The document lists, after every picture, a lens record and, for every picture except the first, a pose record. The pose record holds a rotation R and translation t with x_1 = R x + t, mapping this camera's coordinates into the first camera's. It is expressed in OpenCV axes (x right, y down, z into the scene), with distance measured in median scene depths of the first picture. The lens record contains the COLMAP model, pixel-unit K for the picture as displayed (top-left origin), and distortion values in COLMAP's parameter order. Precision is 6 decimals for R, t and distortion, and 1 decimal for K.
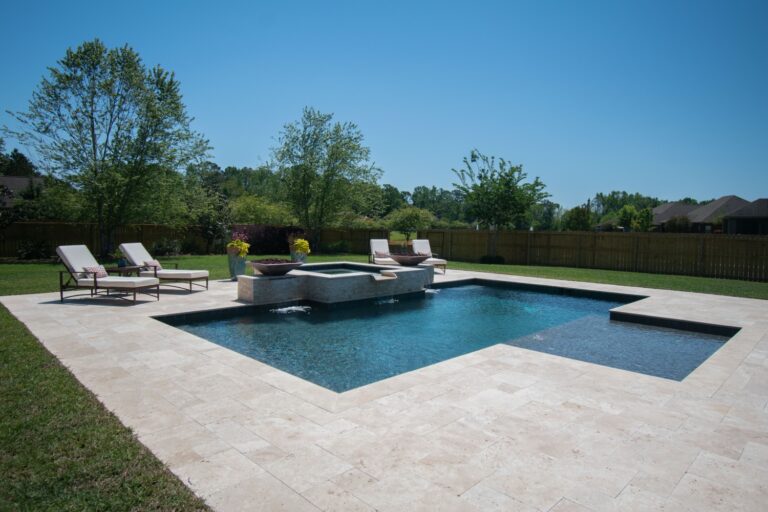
lens RADIAL K [[465.5, 0, 384.0], [0, 465.5, 256.0], [0, 0, 1]] dist [-0.002238, -0.003951]
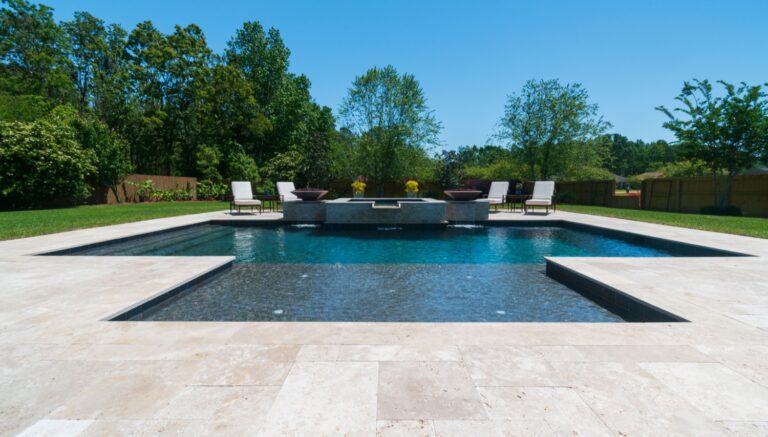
lens RADIAL K [[333.4, 0, 384.0], [0, 333.4, 218.5], [0, 0, 1]] dist [0.000337, -0.000077]
pose [[0.709417, 0.051630, -0.702895, 0.365015], [-0.033048, 0.998653, 0.039999, 0.028099], [0.704013, -0.005147, 0.710168, 0.279889]]
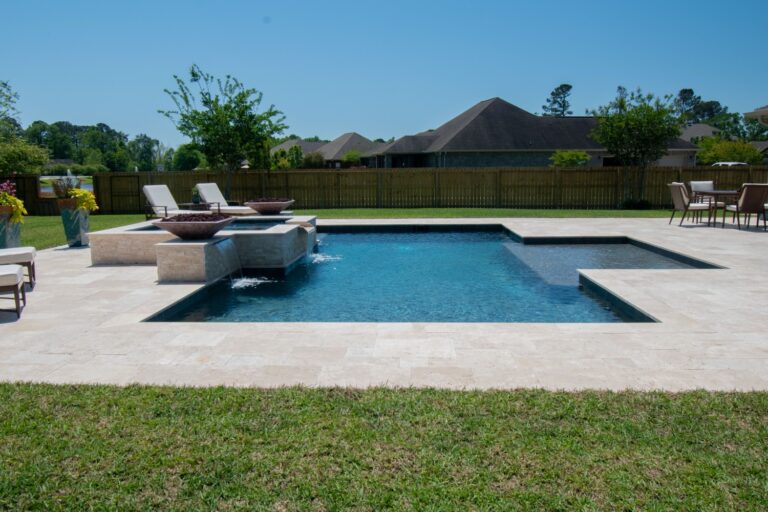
lens RADIAL K [[566.5, 0, 384.0], [0, 566.5, 256.0], [0, 0, 1]] dist [-0.001490, -0.000334]
pose [[0.741072, -0.125608, 0.659572, -0.347345], [0.065416, 0.991179, 0.115259, -0.005352], [-0.668231, -0.042268, 0.742752, 0.139155]]
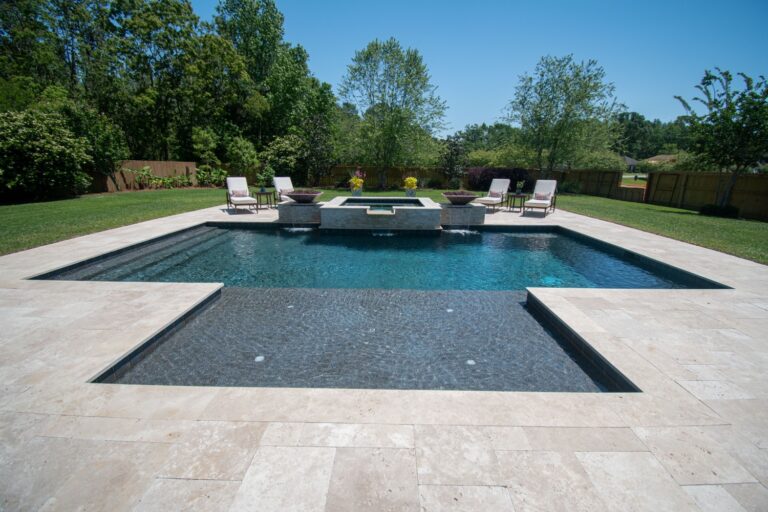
lens RADIAL K [[327.6, 0, 384.9], [0, 327.6, 261.1], [0, 0, 1]] dist [0.010457, -0.017392]
pose [[0.701724, 0.189597, -0.686758, 0.368639], [-0.043539, 0.973550, 0.224285, -0.010656], [0.711117, -0.127486, 0.691419, 0.295990]]
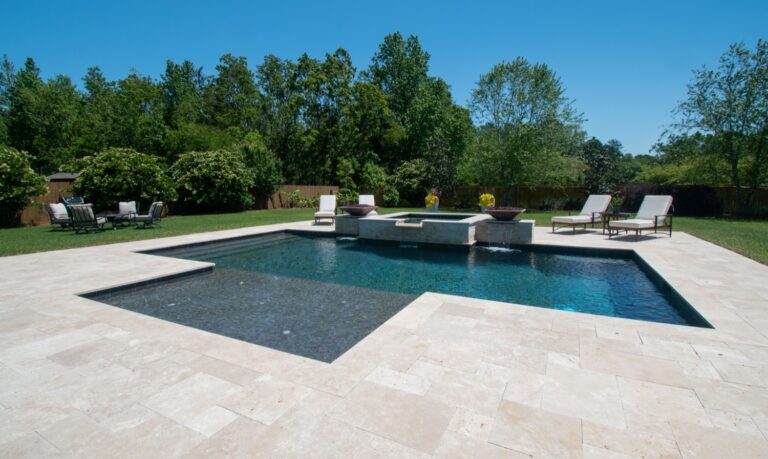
lens RADIAL K [[352.2, 0, 381.8], [0, 352.2, 228.3], [0, 0, 1]] dist [0.017559, -0.022344]
pose [[0.307853, 0.085892, -0.947549, 0.518491], [-0.048437, 0.996040, 0.074550, -0.003949], [0.950200, 0.022946, 0.310794, 0.438039]]
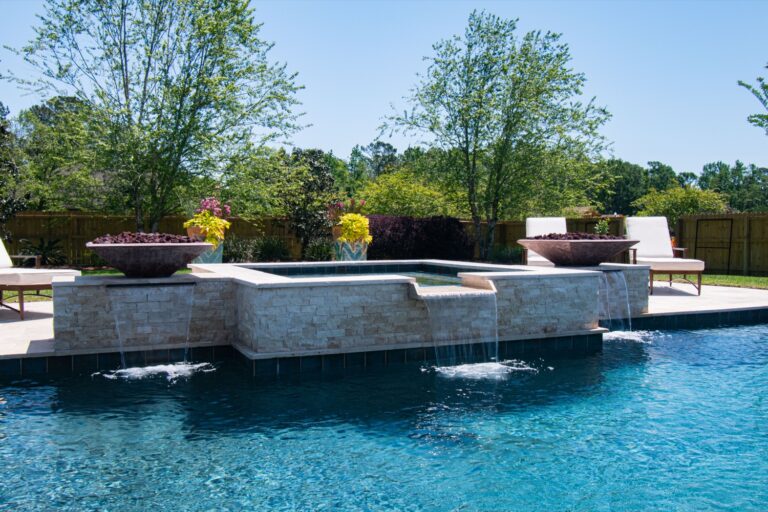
lens RADIAL K [[701.6, 0, 381.5], [0, 701.6, 257.4], [0, 0, 1]] dist [-0.007305, -0.011706]
pose [[0.933531, -0.003198, -0.358481, 0.088979], [-0.007005, 0.999607, -0.027160, 0.023766], [0.358427, 0.027866, 0.933142, 0.325452]]
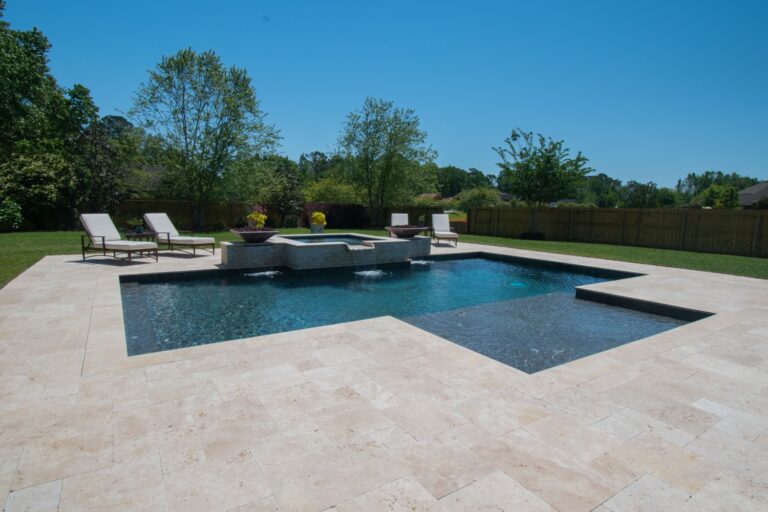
lens RADIAL K [[408.3, 0, 381.8], [0, 408.3, 256.2], [0, 0, 1]] dist [0.017642, -0.030667]
pose [[0.977711, 0.025775, -0.208365, 0.155186], [-0.014000, 0.998230, 0.057794, 0.008315], [0.209486, -0.053588, 0.976342, 0.077528]]
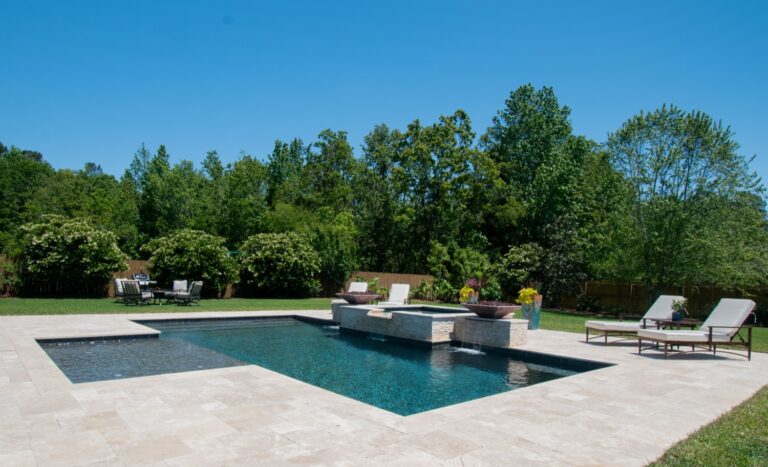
lens RADIAL K [[453.1, 0, 365.7], [0, 453.1, 289.6], [0, 0, 1]] dist [0.000856, -0.000093]
pose [[-0.064662, 0.006012, -0.997889, 0.644432], [-0.098757, 0.995034, 0.012394, -0.011828], [0.993008, 0.099350, -0.063748, 0.670944]]
